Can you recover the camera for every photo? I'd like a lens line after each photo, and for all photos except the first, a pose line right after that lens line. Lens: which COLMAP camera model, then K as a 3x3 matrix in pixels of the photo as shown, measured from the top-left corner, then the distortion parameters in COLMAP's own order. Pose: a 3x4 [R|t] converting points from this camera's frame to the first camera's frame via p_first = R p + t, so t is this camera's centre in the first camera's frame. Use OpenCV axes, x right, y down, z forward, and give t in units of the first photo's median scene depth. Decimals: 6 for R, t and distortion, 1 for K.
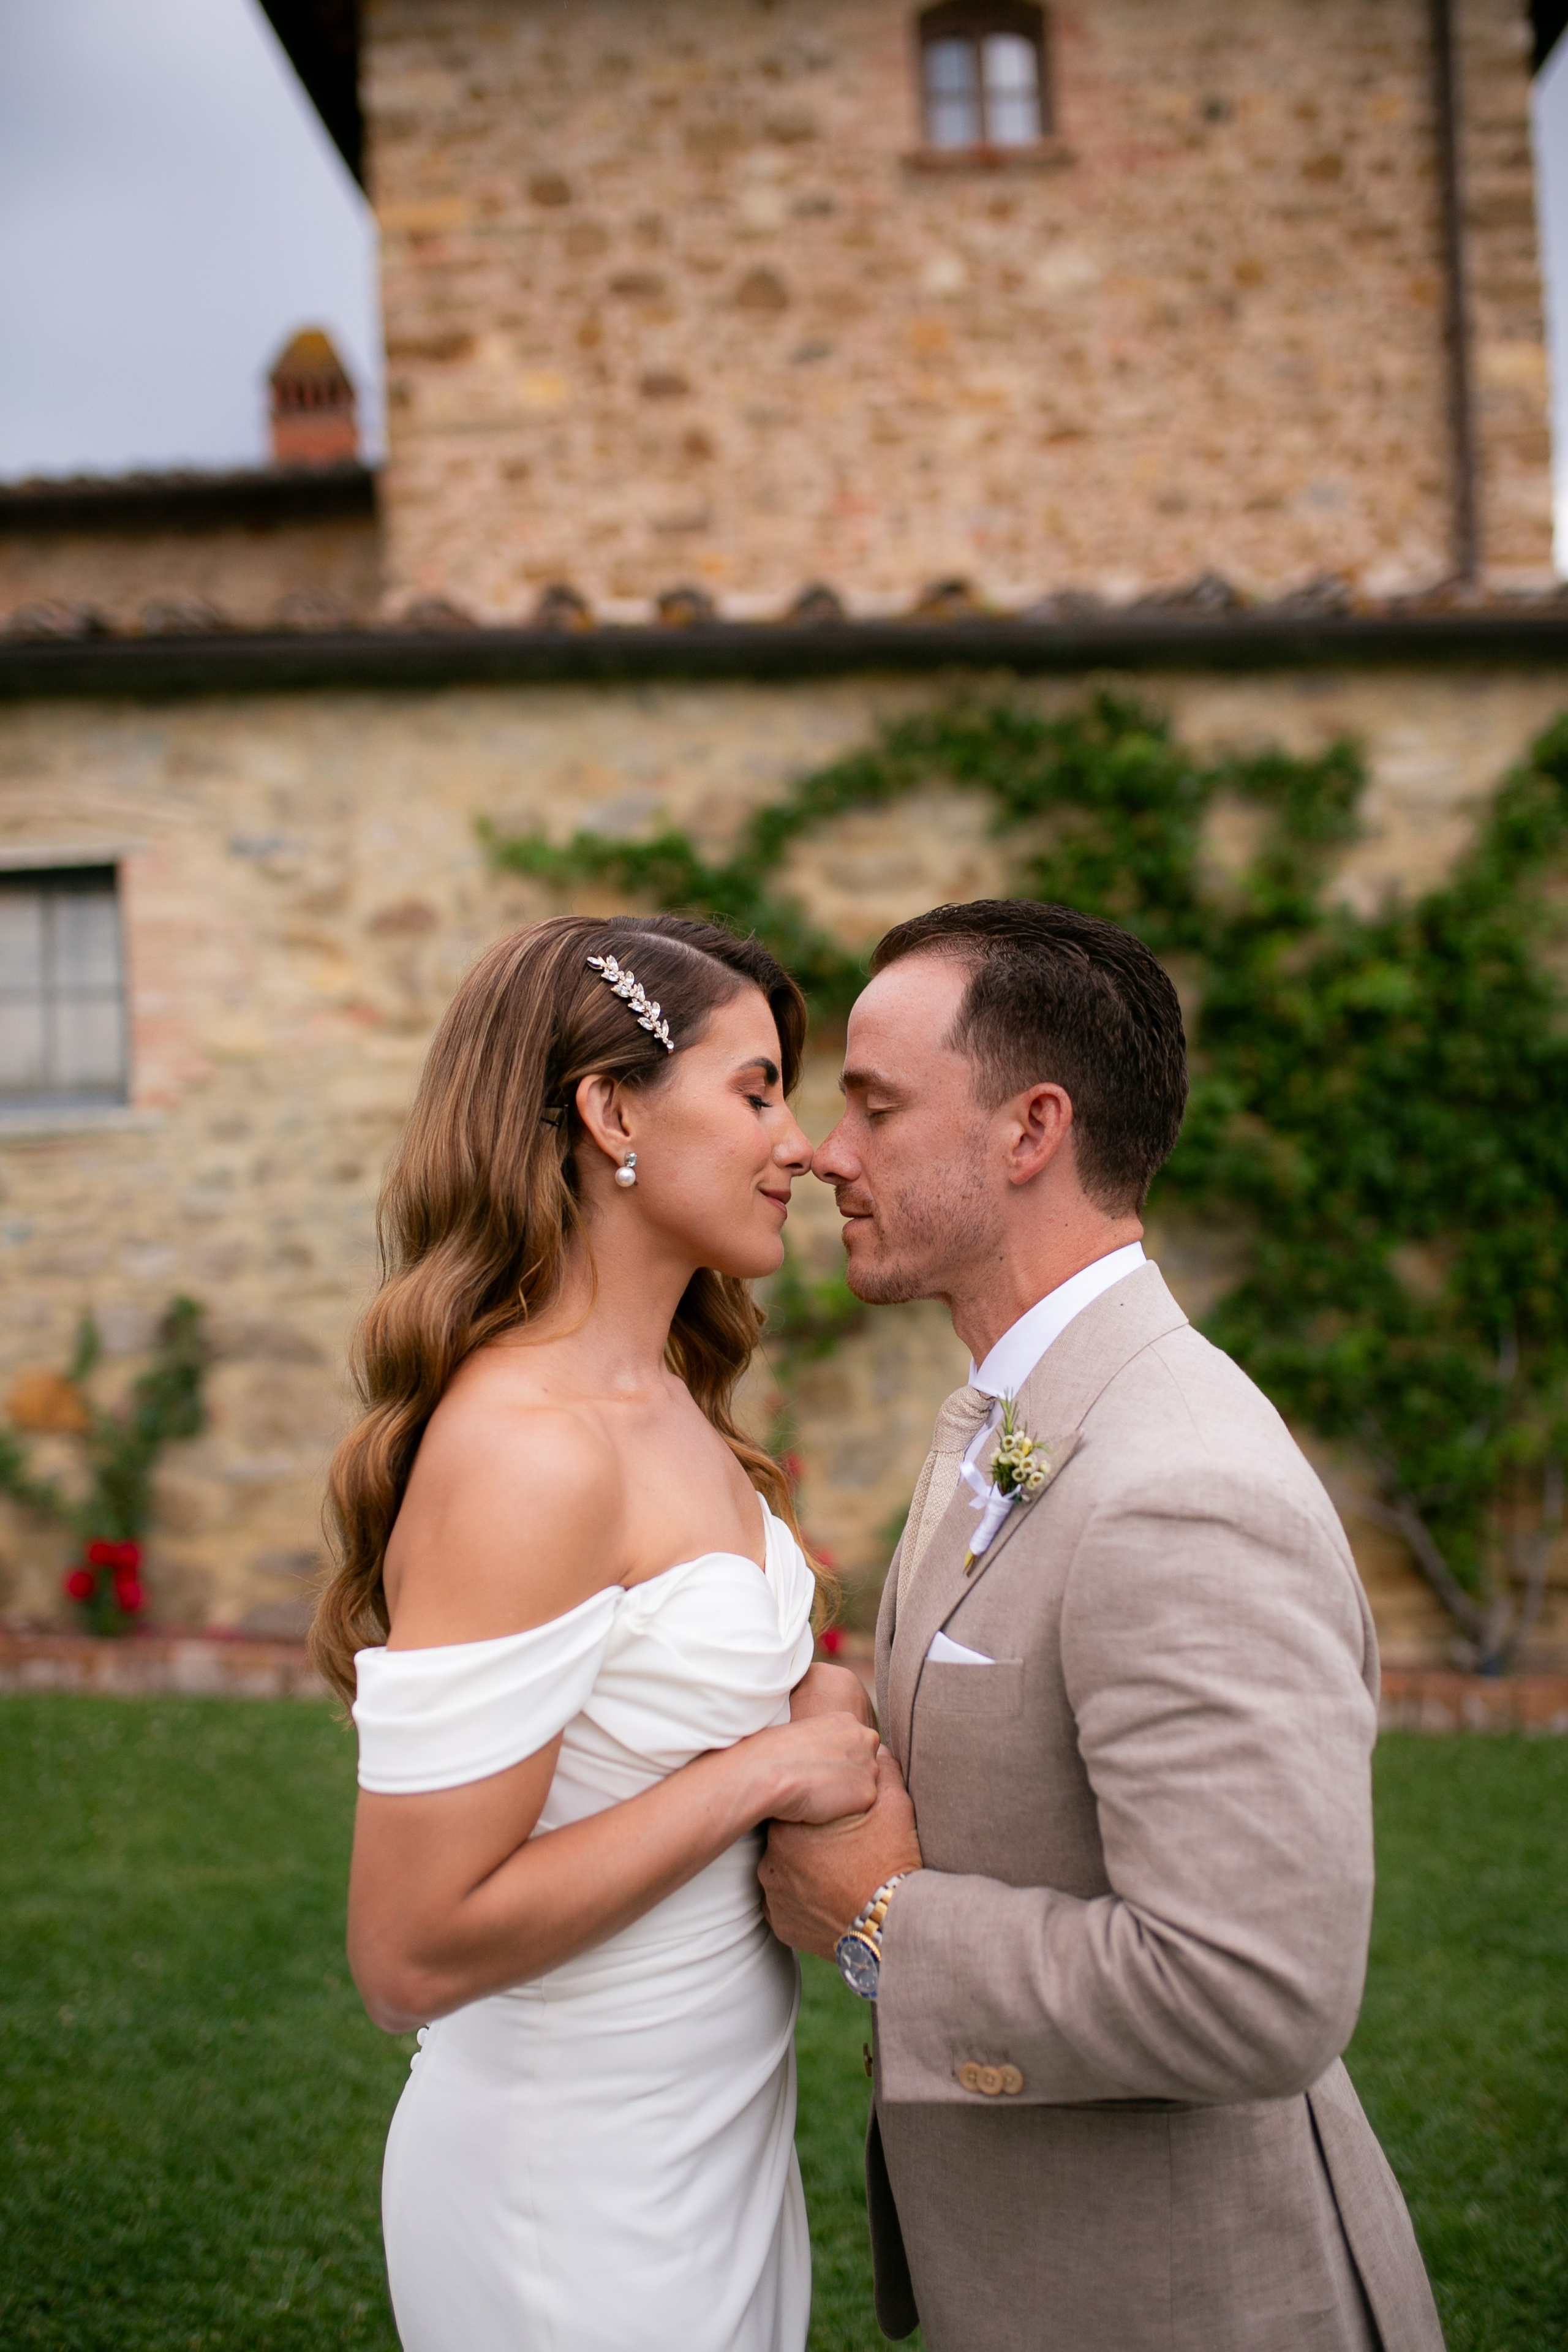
lens RADIAL K [[2345.8, 0, 784.0], [0, 2345.8, 1176.0], [0, 0, 1]] dist [0.008661, 0.021429]
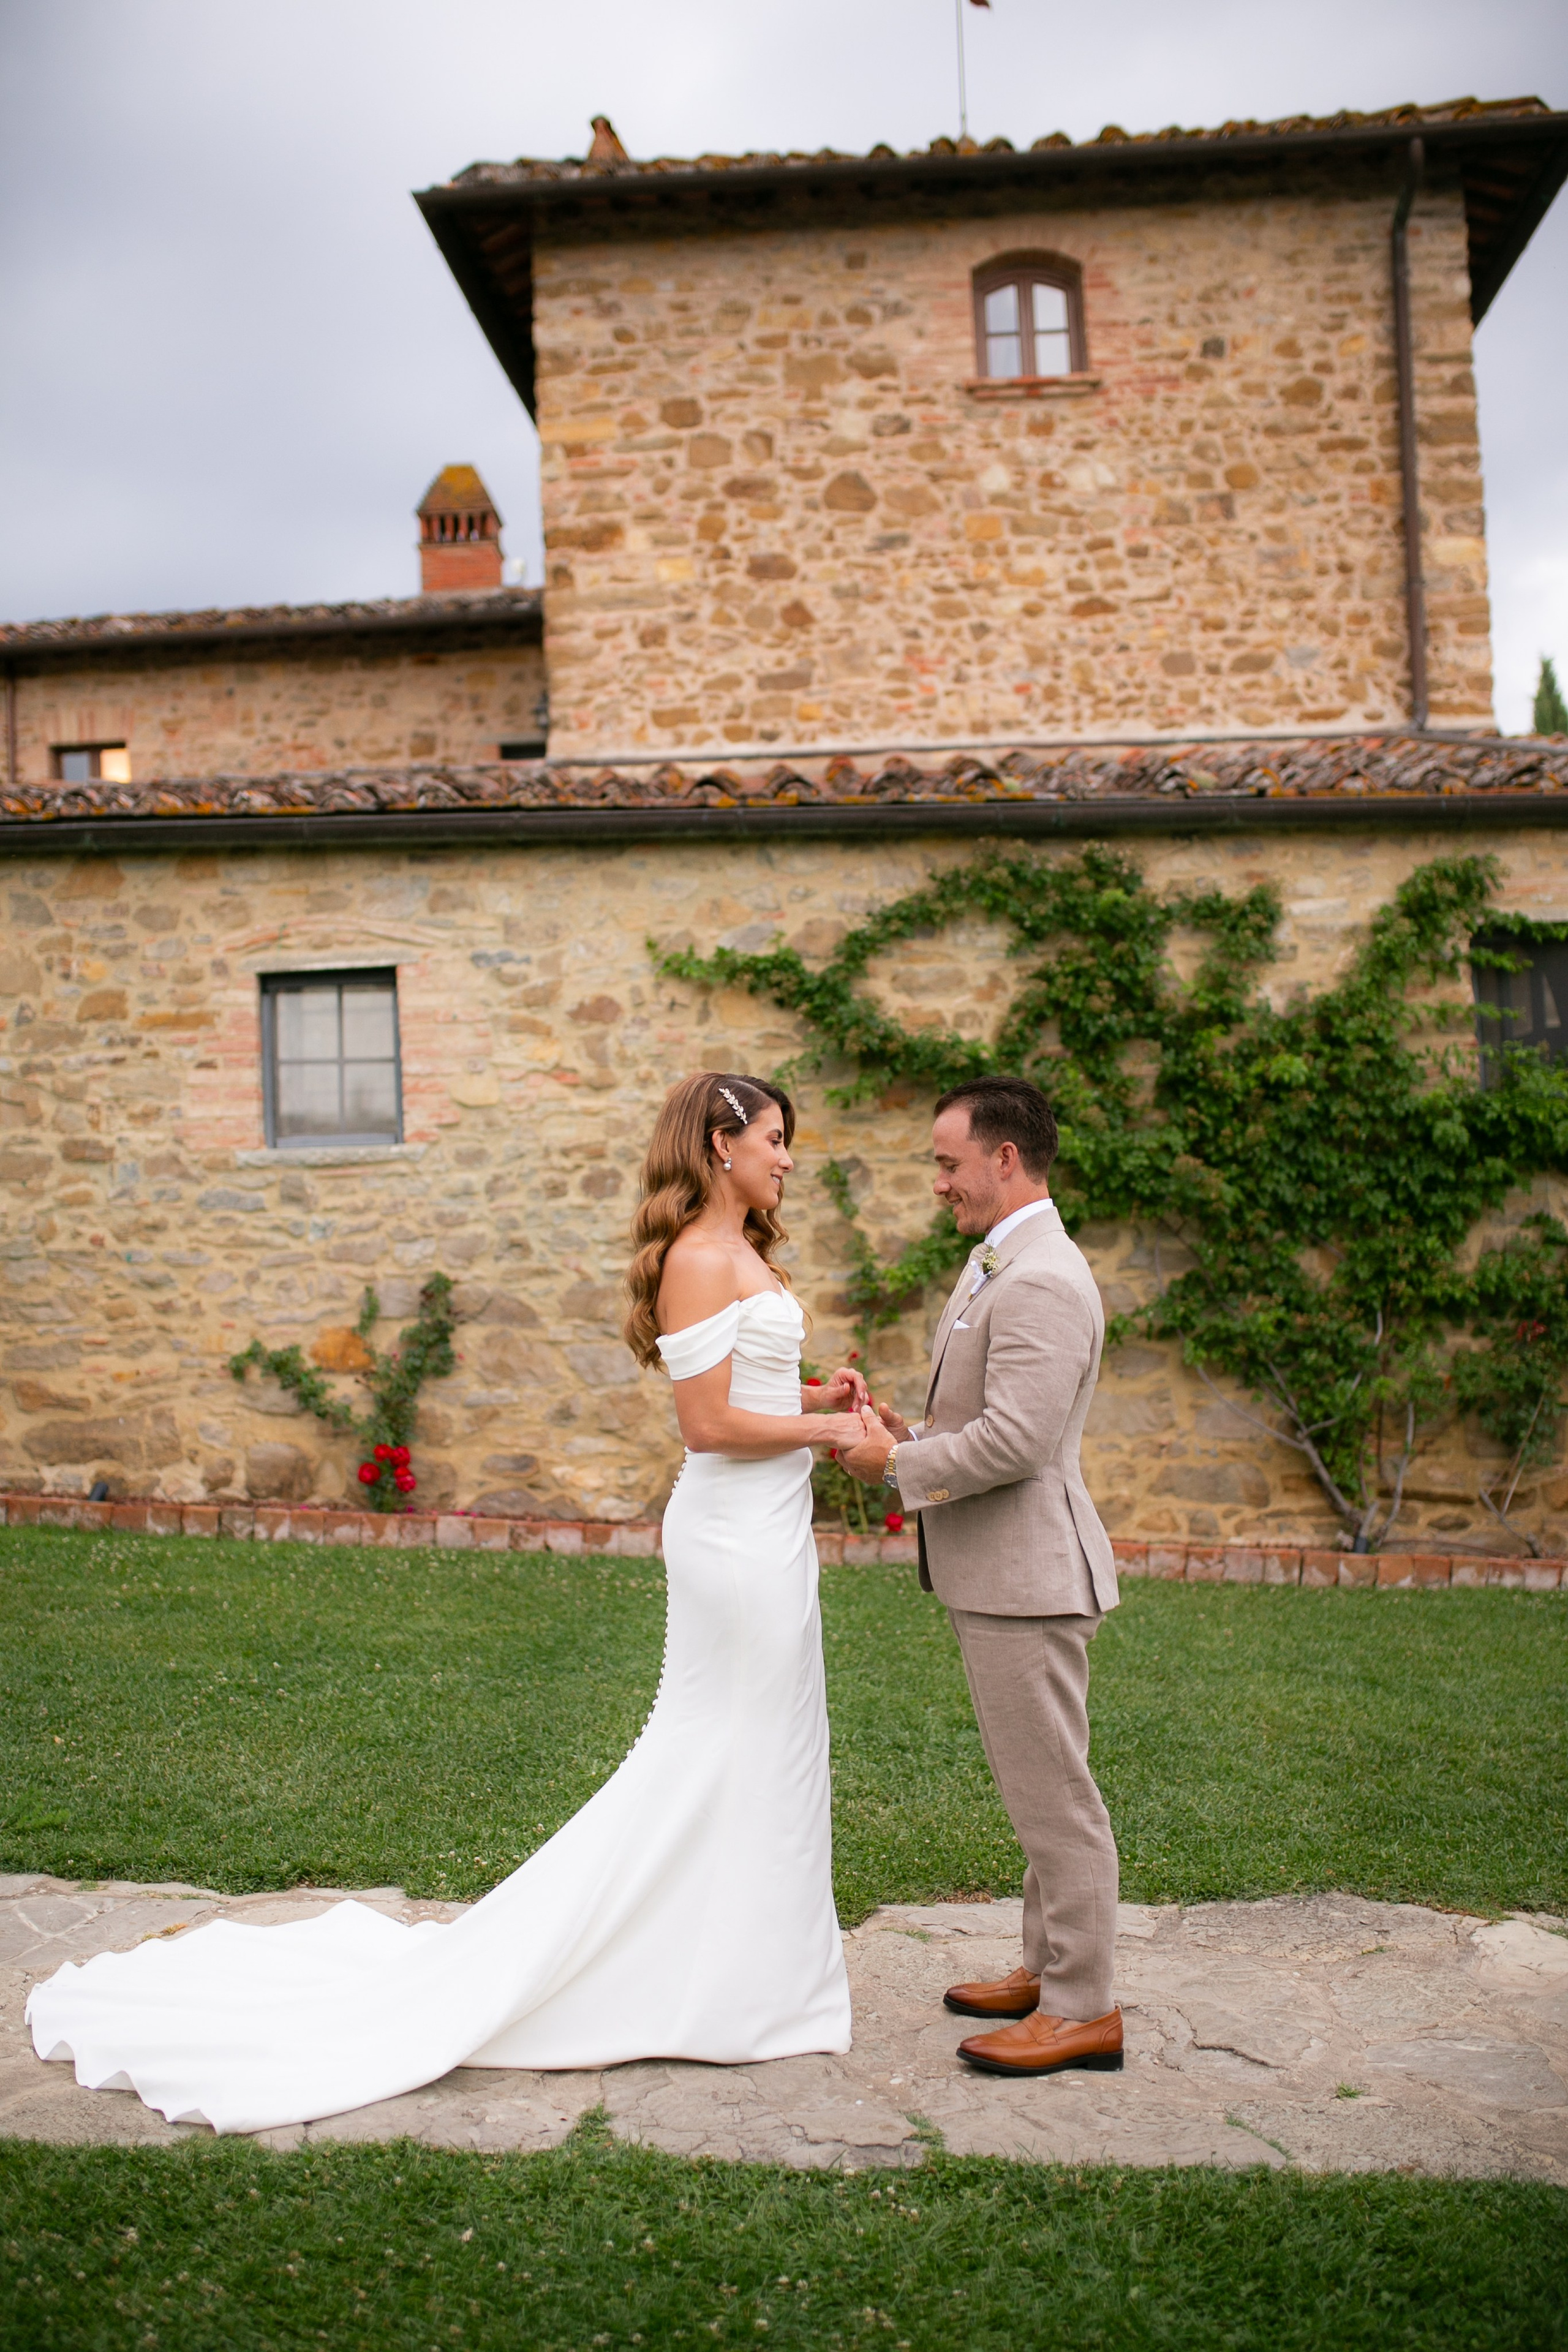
lens RADIAL K [[2353.5, 0, 784.0], [0, 2353.5, 1176.0], [0, 0, 1]] dist [-0.034902, 0.104984]
pose [[0.999439, 0.008721, -0.032321, -0.001406], [-0.009208, 0.999846, -0.014950, 0.010629], [0.032186, 0.015239, 0.999366, -0.412766]]
